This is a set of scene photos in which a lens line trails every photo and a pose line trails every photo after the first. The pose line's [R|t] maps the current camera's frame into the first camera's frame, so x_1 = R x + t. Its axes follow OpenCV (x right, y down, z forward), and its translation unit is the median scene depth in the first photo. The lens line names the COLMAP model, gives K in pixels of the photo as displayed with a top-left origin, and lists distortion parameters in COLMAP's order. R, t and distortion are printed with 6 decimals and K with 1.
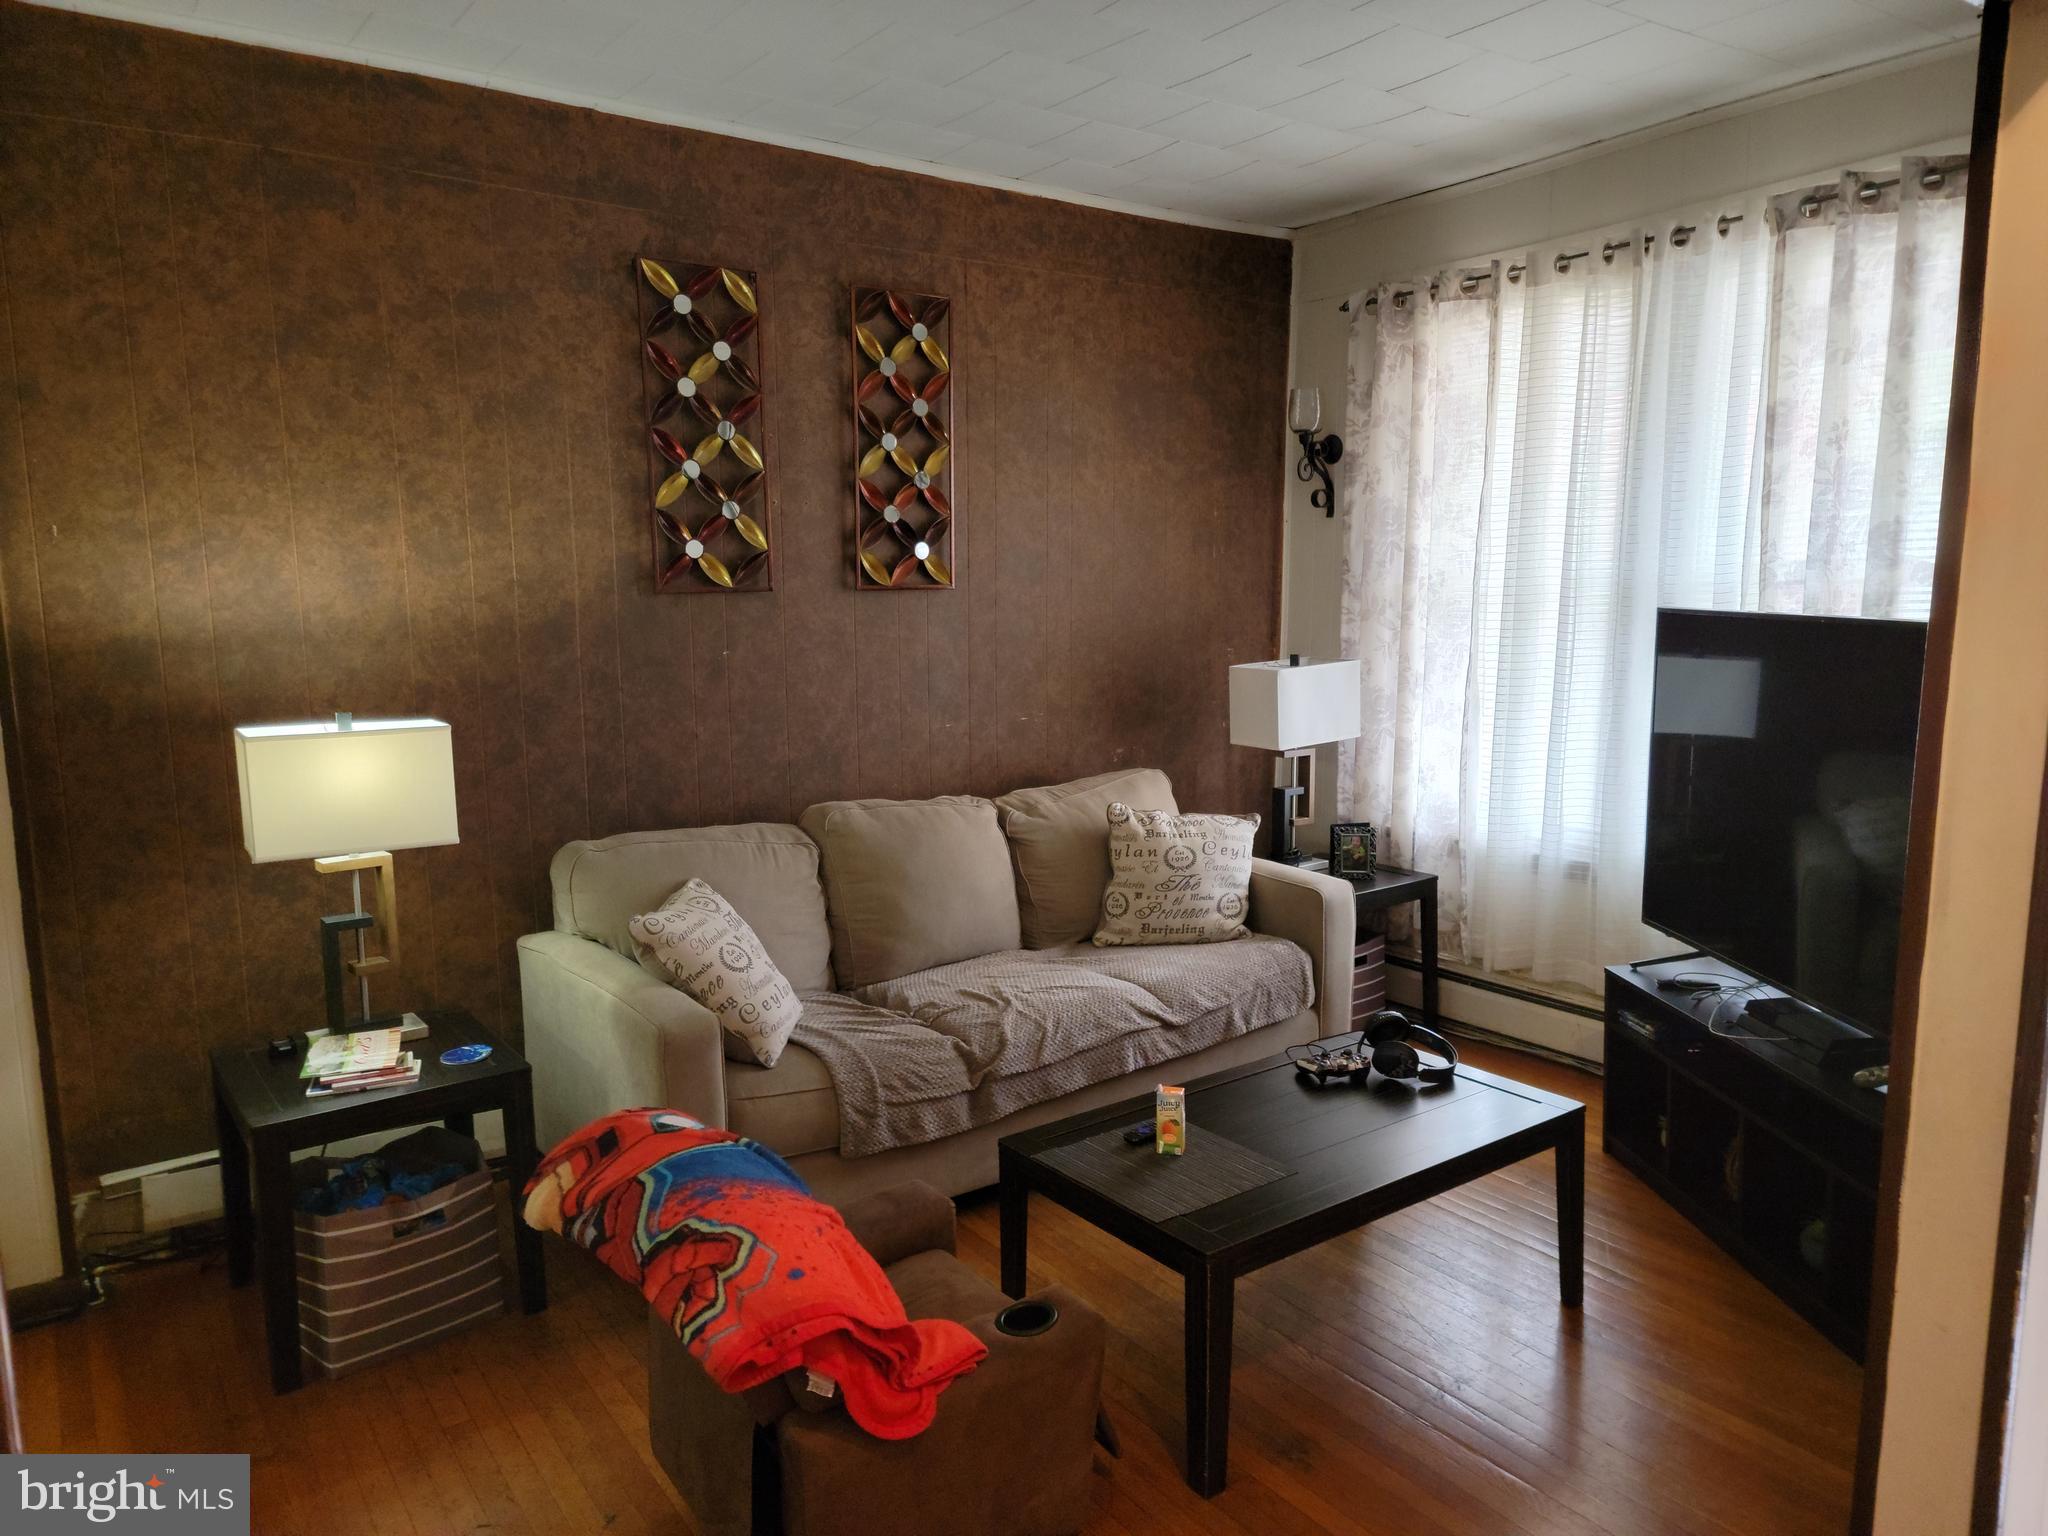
lens RADIAL K [[1415.5, 0, 1052.4], [0, 1415.5, 770.1], [0, 0, 1]] dist [0.103186, -0.098523]
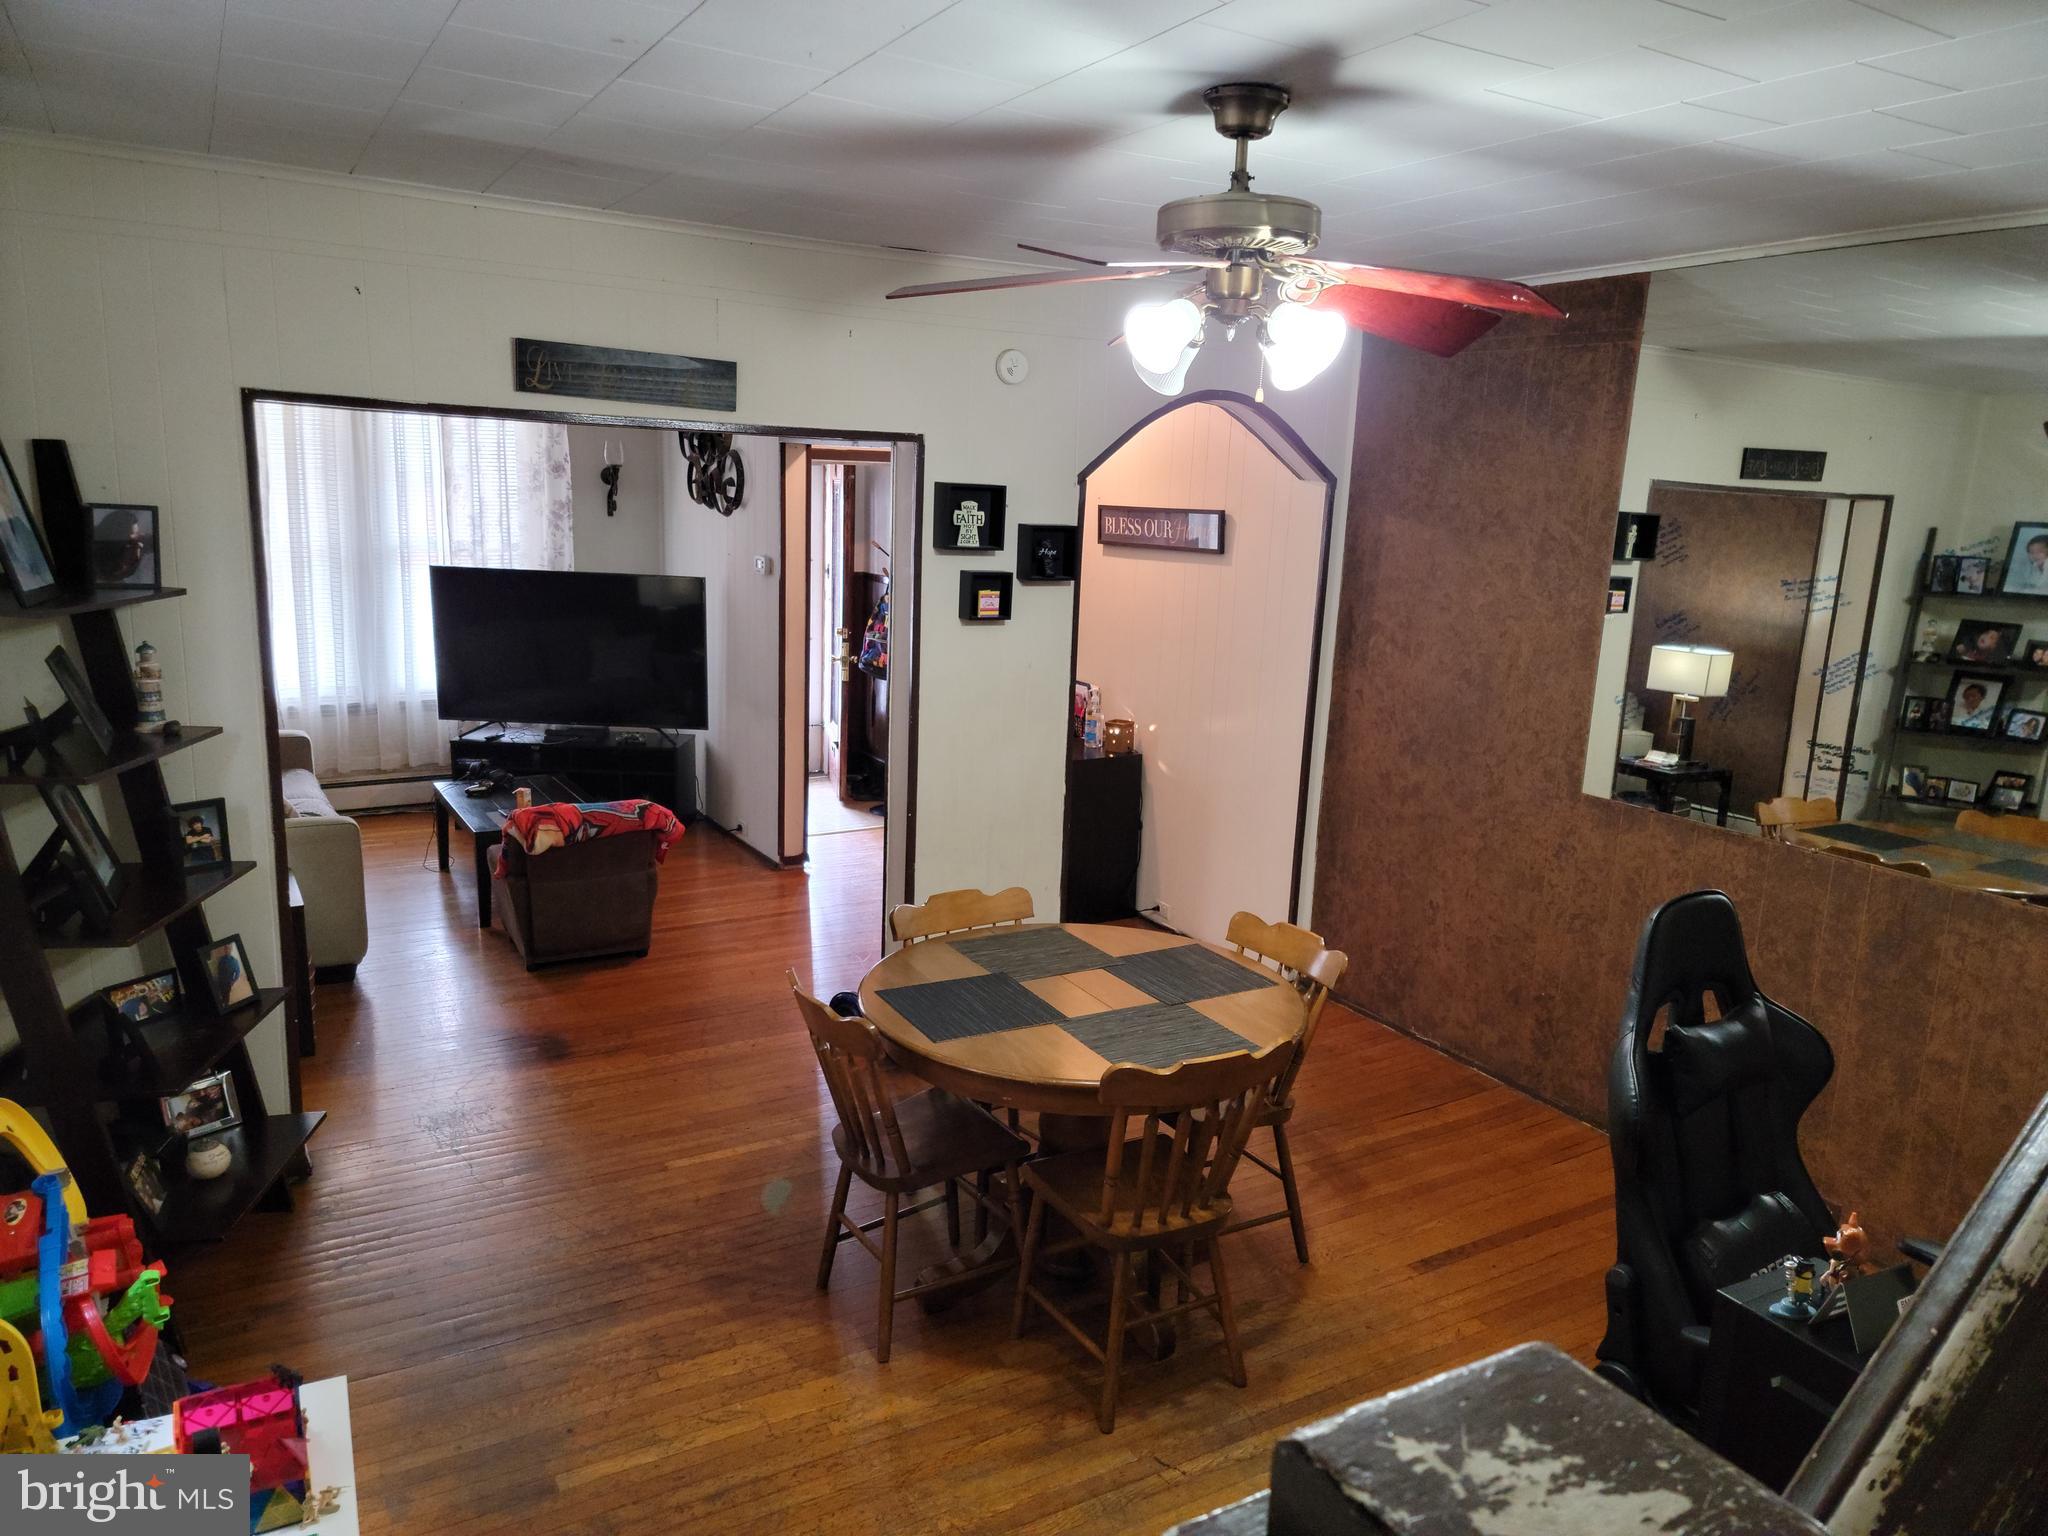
lens RADIAL K [[1415.5, 0, 1052.4], [0, 1415.5, 770.1], [0, 0, 1]] dist [0.103186, -0.098523]
pose [[0.087242, -0.189089, 0.978077, -1.430708], [0.109065, 0.977731, 0.179294, -0.088828], [-0.990199, 0.091032, 0.105922, -0.074929]]
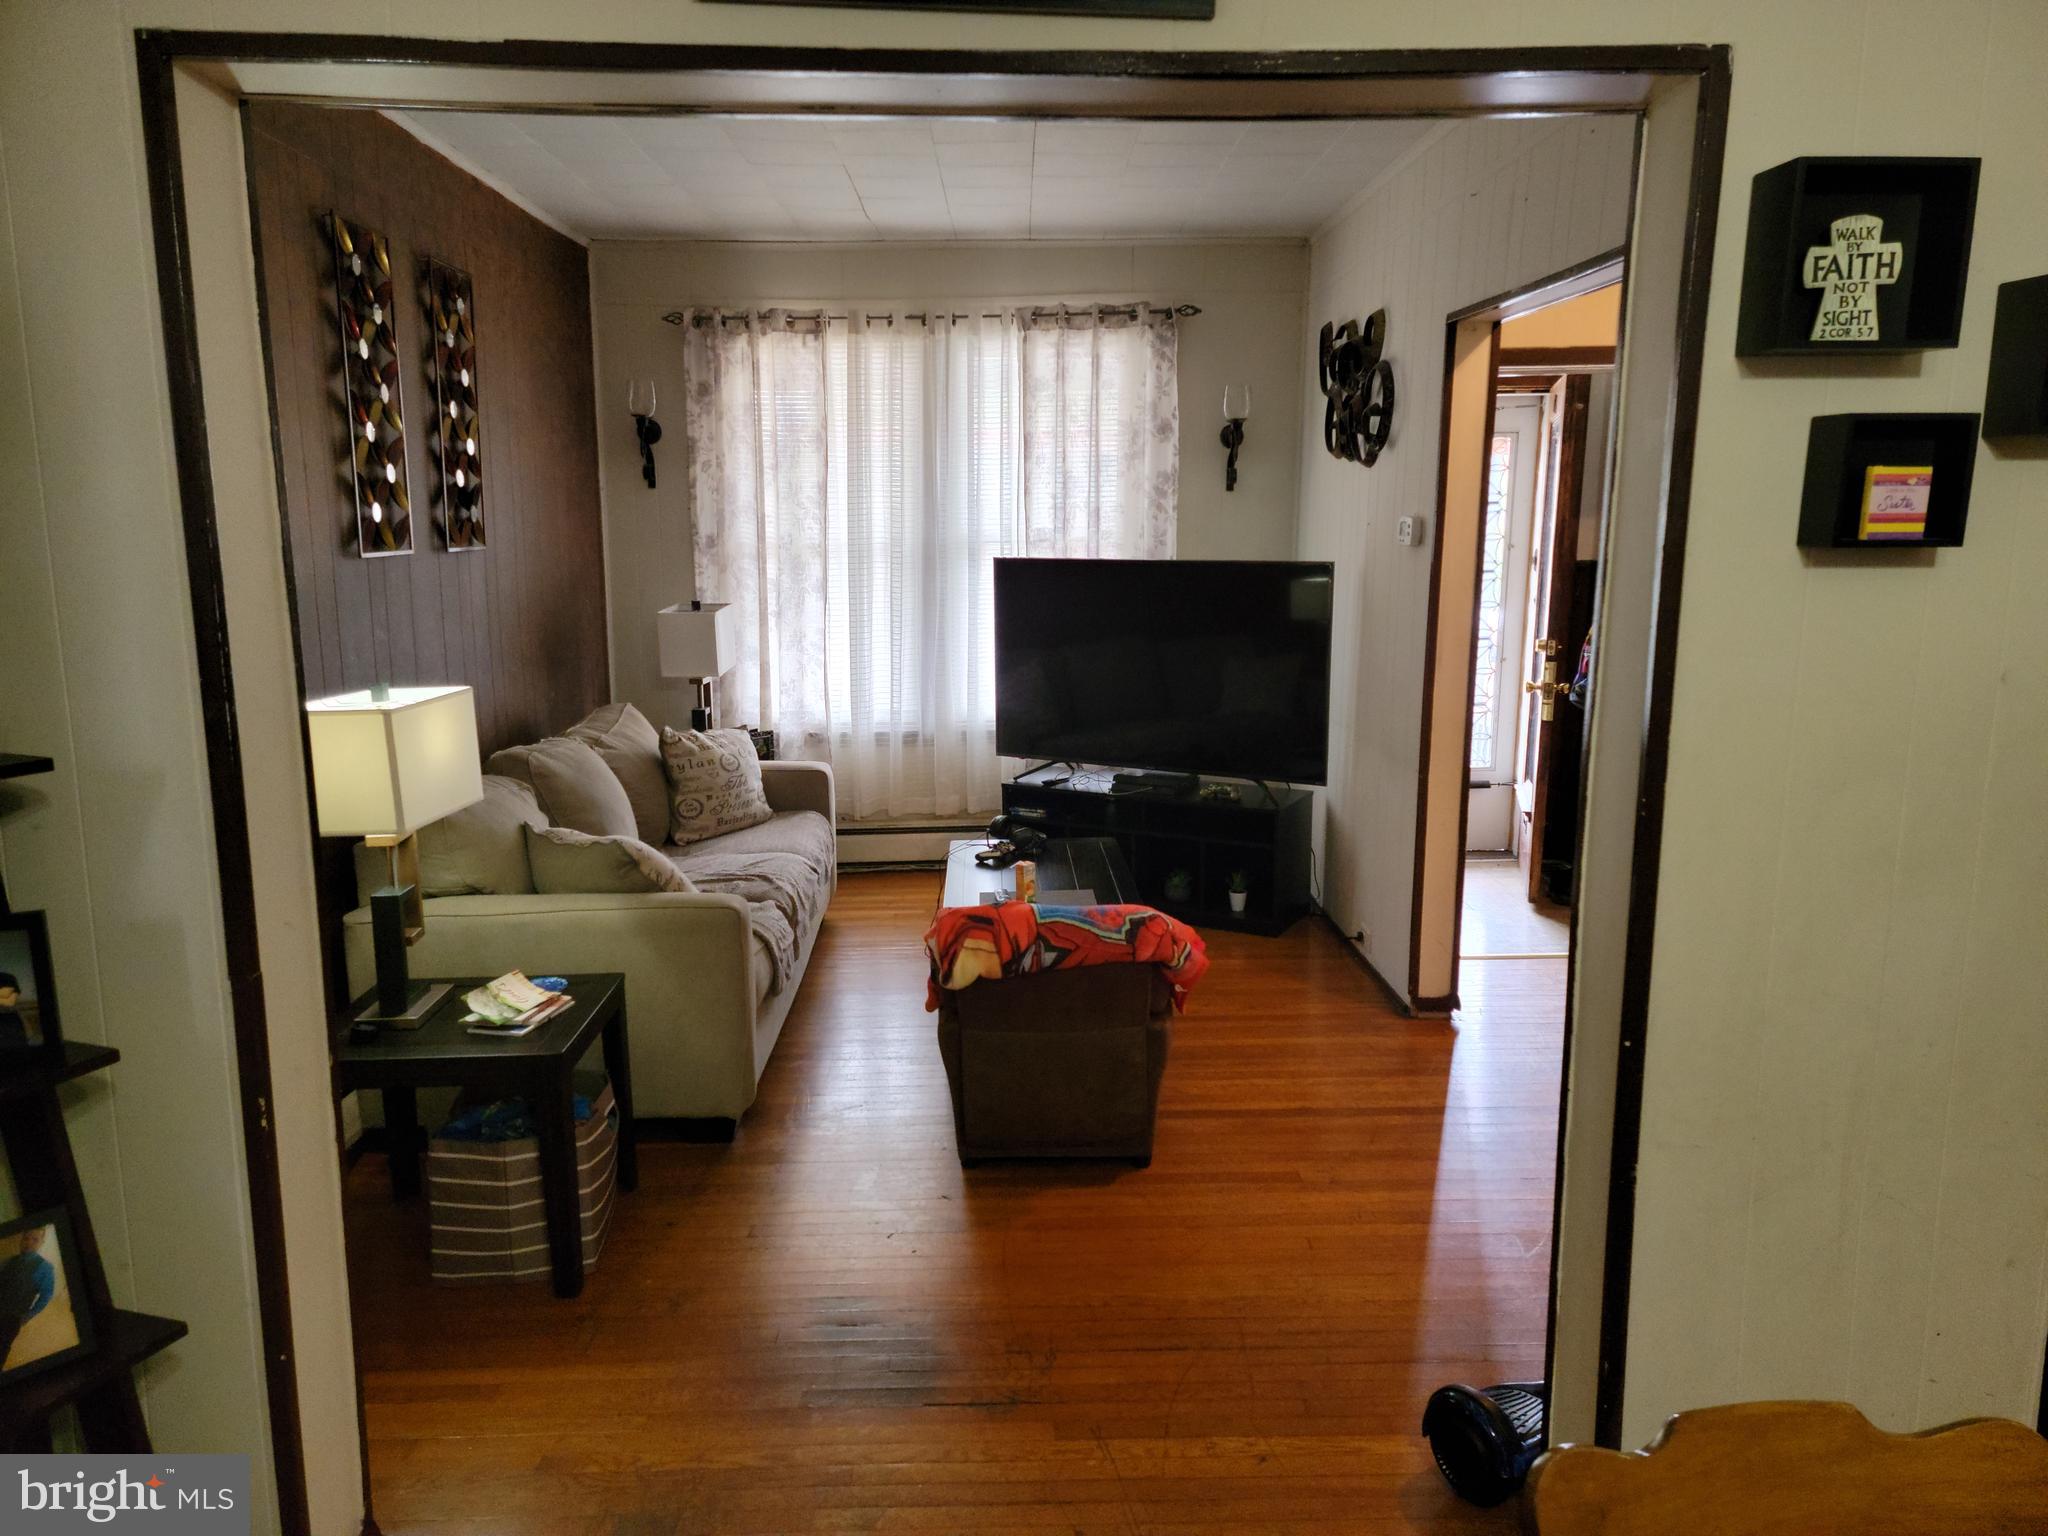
lens RADIAL K [[1415.5, 0, 1052.4], [0, 1415.5, 770.1], [0, 0, 1]] dist [0.103186, -0.098523]
pose [[0.555251, -0.142930, 0.819309, -0.787049], [0.120994, 0.988524, 0.090452, -0.010968], [-0.822835, 0.048908, 0.566172, 0.051885]]
